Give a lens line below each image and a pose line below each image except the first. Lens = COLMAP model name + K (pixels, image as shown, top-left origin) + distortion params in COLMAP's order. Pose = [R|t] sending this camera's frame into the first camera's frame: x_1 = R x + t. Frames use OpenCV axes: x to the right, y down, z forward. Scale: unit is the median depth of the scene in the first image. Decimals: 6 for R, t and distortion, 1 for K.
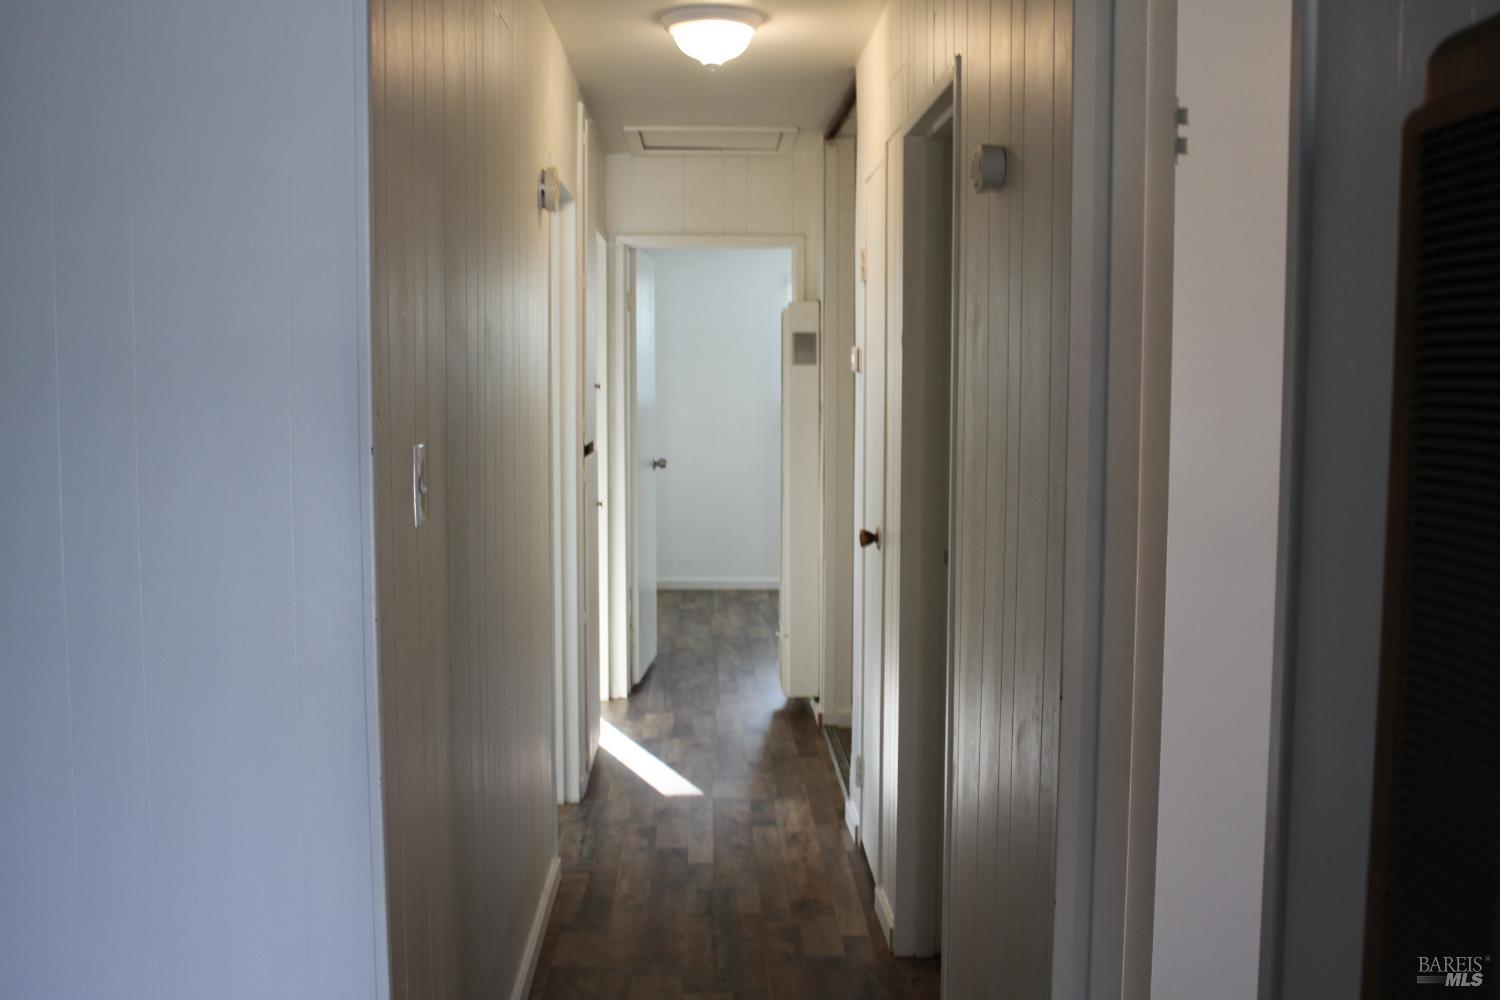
lens RADIAL K [[1569.5, 0, 750.0], [0, 1569.5, 500.0], [0, 0, 1]] dist [-0.124812, 0.189425]
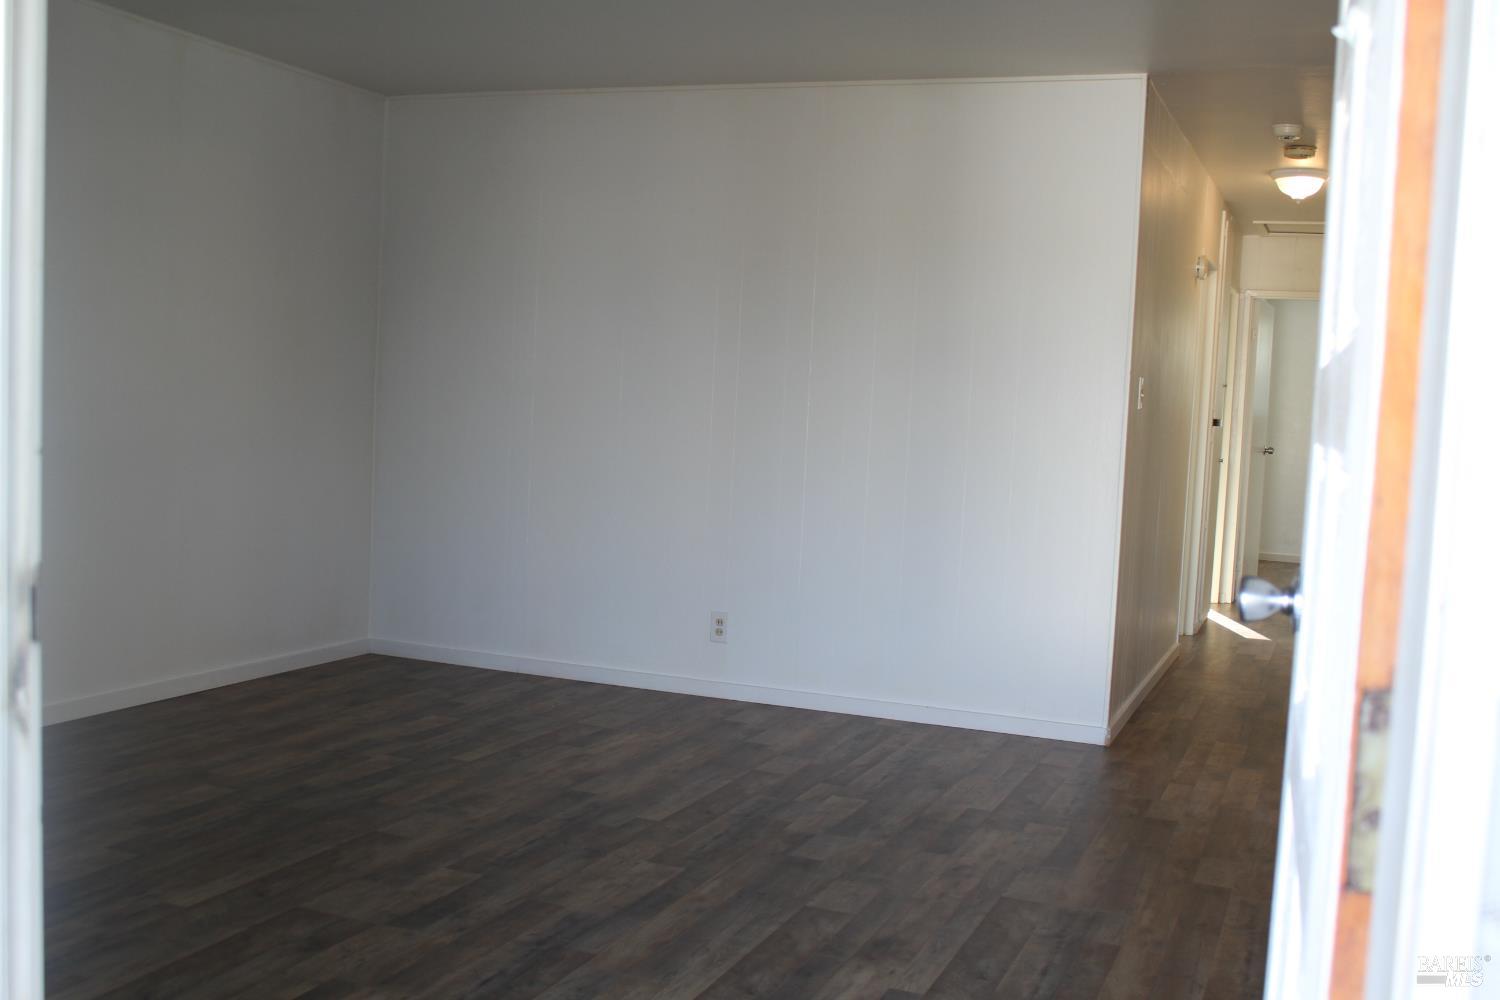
lens RADIAL K [[1569.5, 0, 750.0], [0, 1569.5, 500.0], [0, 0, 1]] dist [-0.124812, 0.189425]
pose [[0.917958, 0.072474, -0.390001, 0.086203], [-0.083433, 0.996450, -0.011207, 0.105829], [0.387805, 0.042826, 0.920746, -0.657382]]
